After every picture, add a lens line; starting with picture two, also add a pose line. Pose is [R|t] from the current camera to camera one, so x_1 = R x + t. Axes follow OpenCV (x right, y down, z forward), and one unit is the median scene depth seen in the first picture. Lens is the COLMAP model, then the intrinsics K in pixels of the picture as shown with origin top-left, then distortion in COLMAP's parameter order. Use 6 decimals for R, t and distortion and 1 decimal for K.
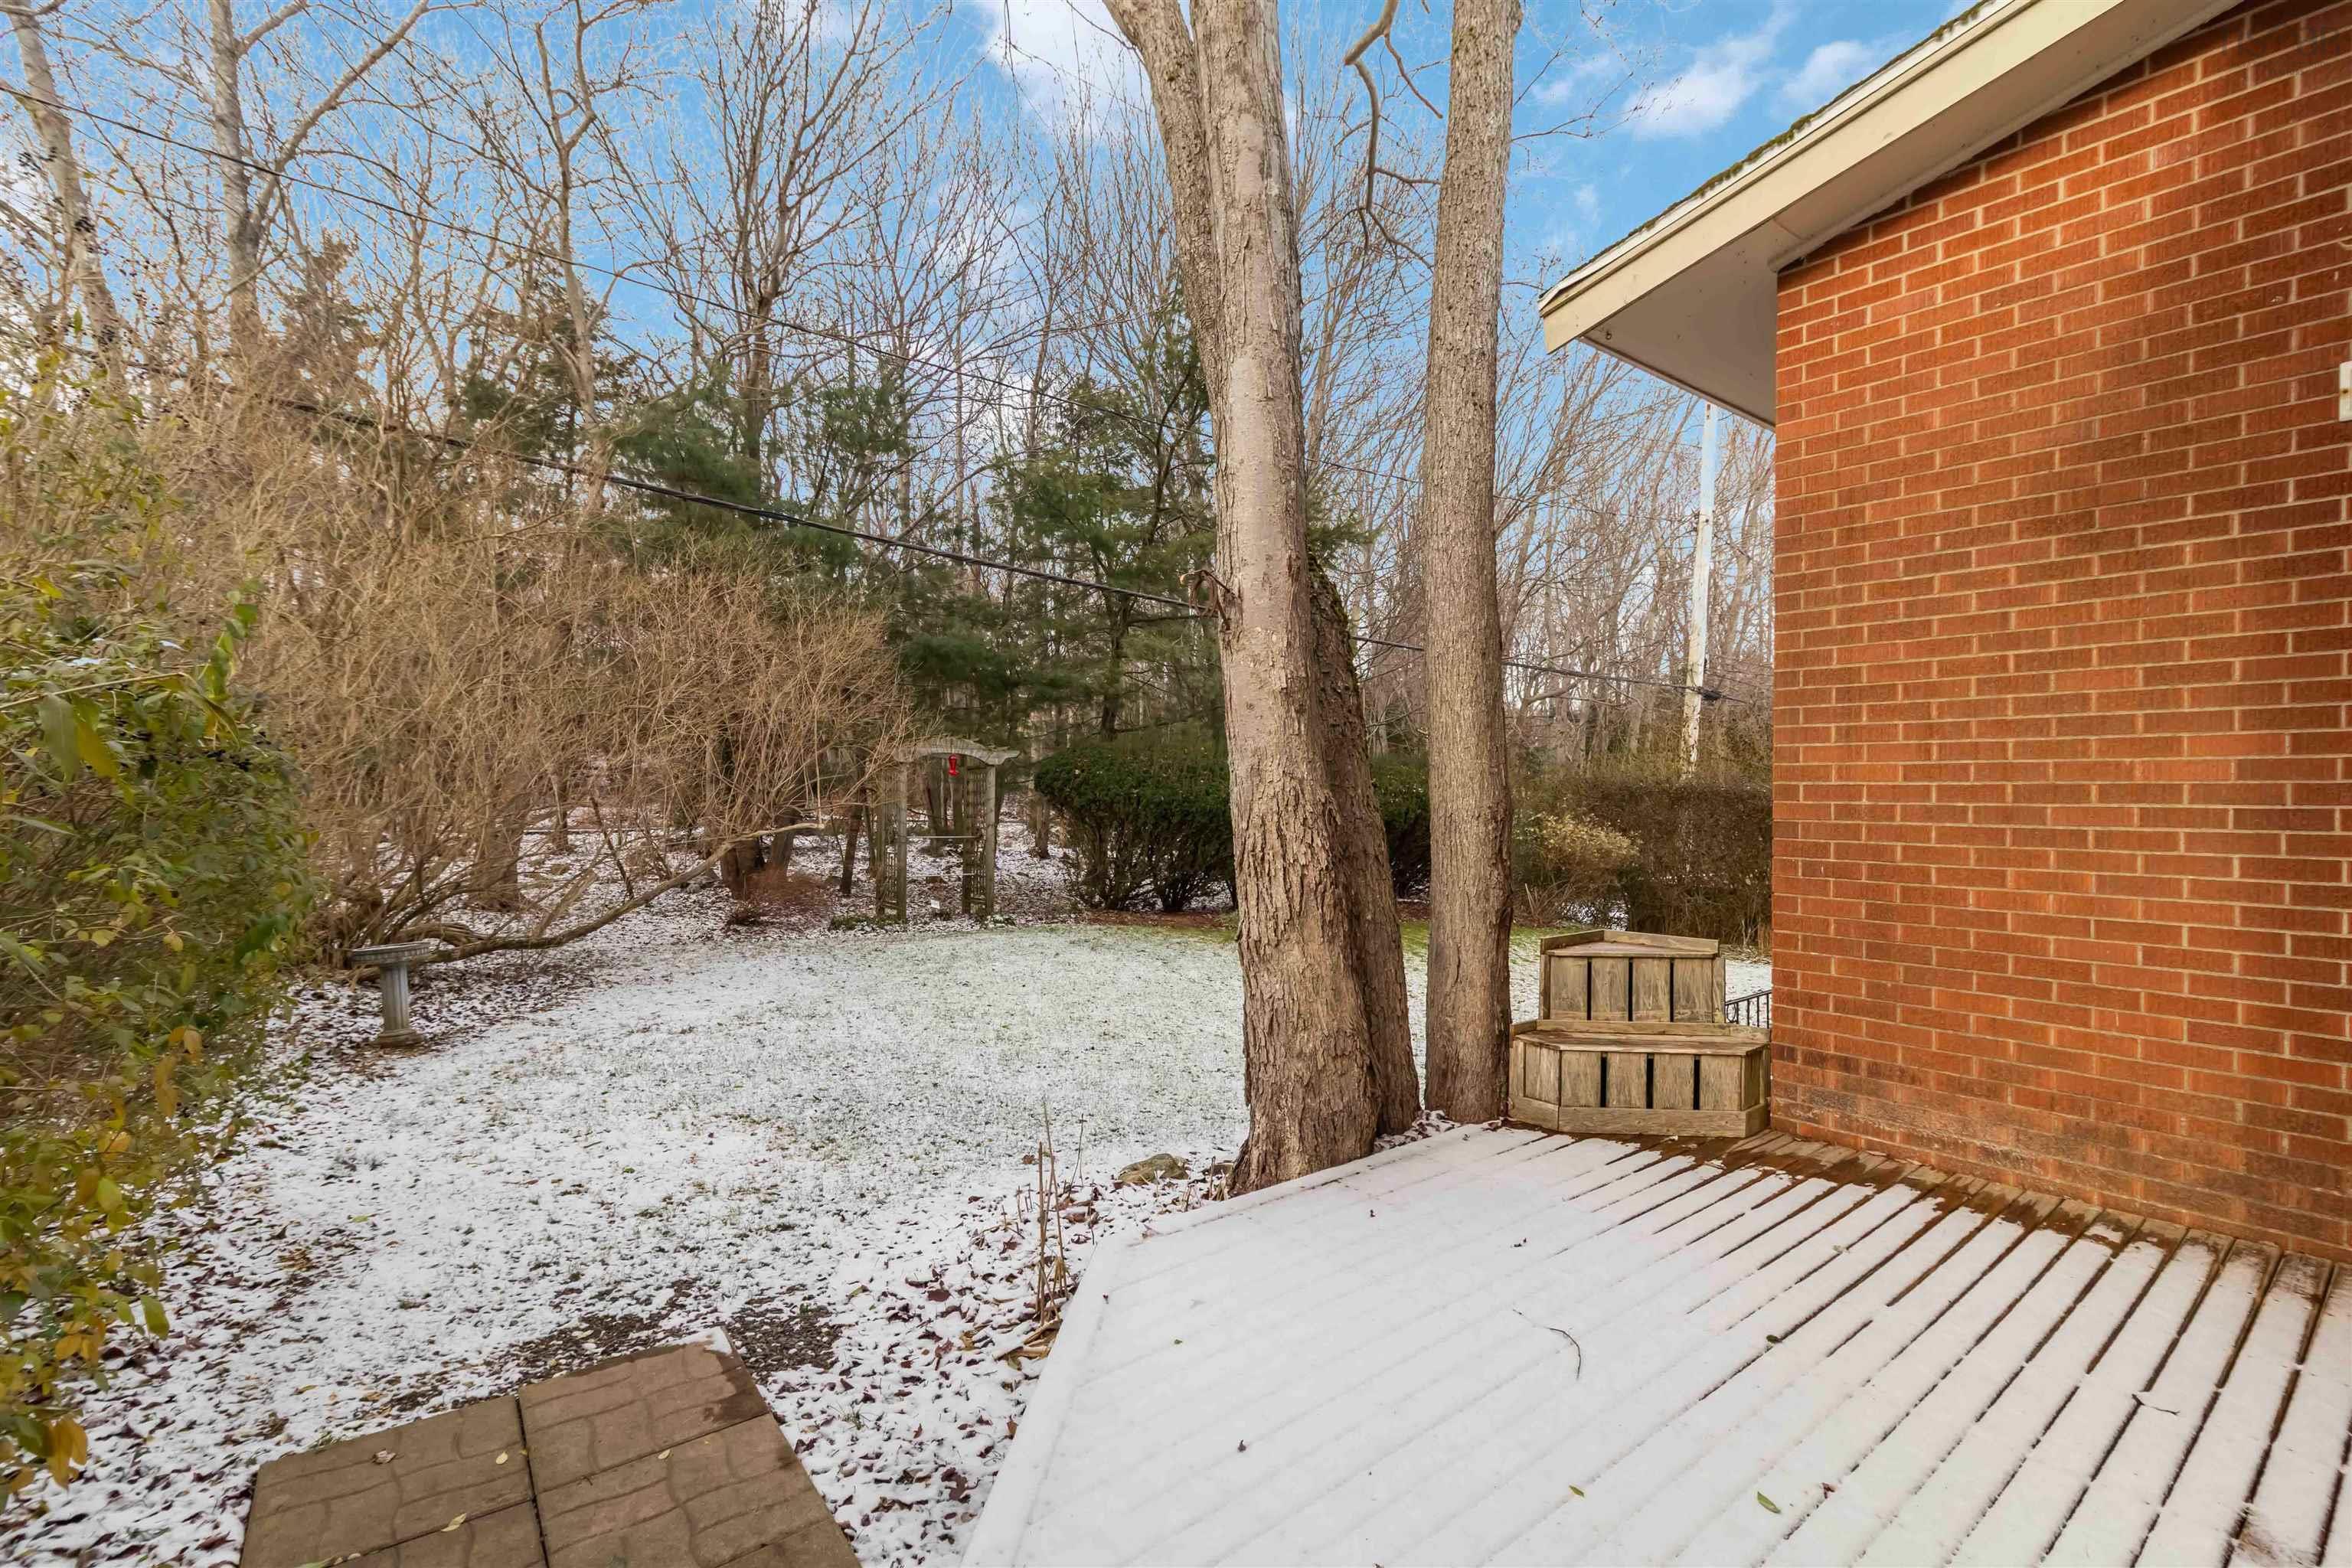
lens RADIAL K [[1079.0, 0, 1170.6], [0, 1079.0, 781.3], [0, 0, 1]] dist [0.001836, 0.000116]
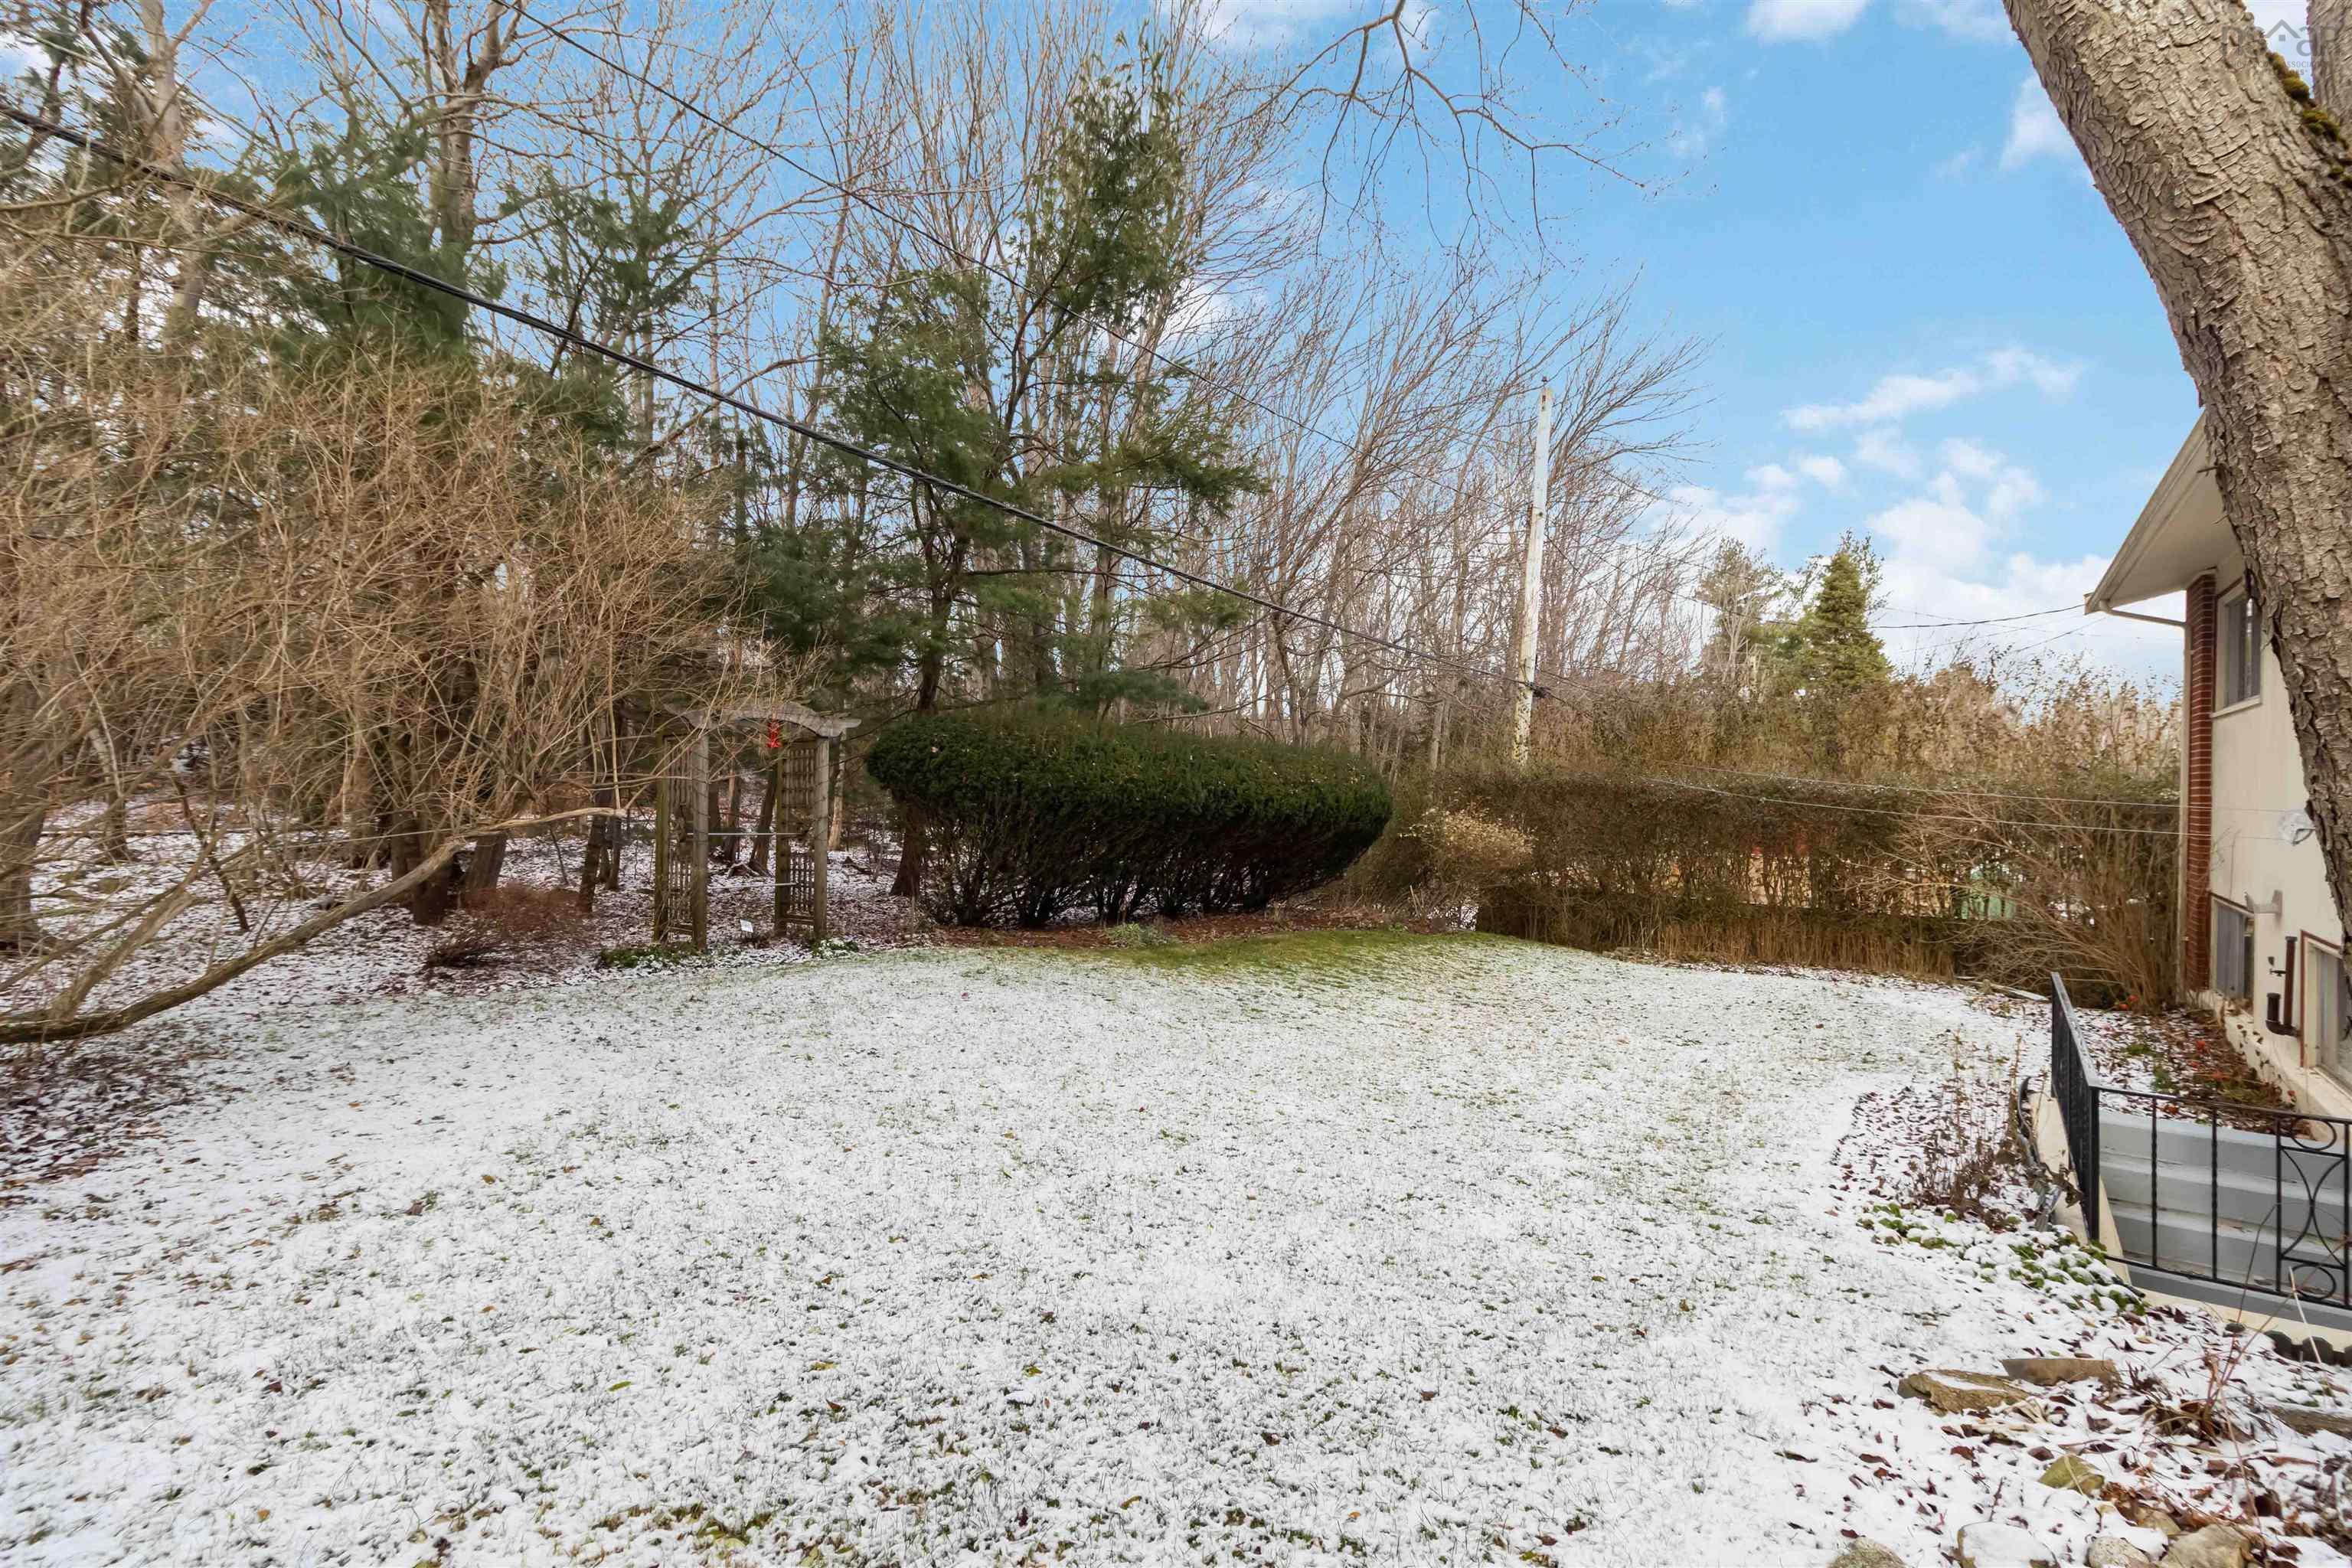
lens RADIAL K [[1079.0, 0, 1182.9], [0, 1079.0, 791.2], [0, 0, 1]] dist [0.001836, 0.000116]
pose [[0.964802, 0.007966, 0.262855, -0.125679], [-0.009626, 0.999941, 0.005026, 0.016379], [-0.262800, -0.007380, 0.964822, 0.220265]]
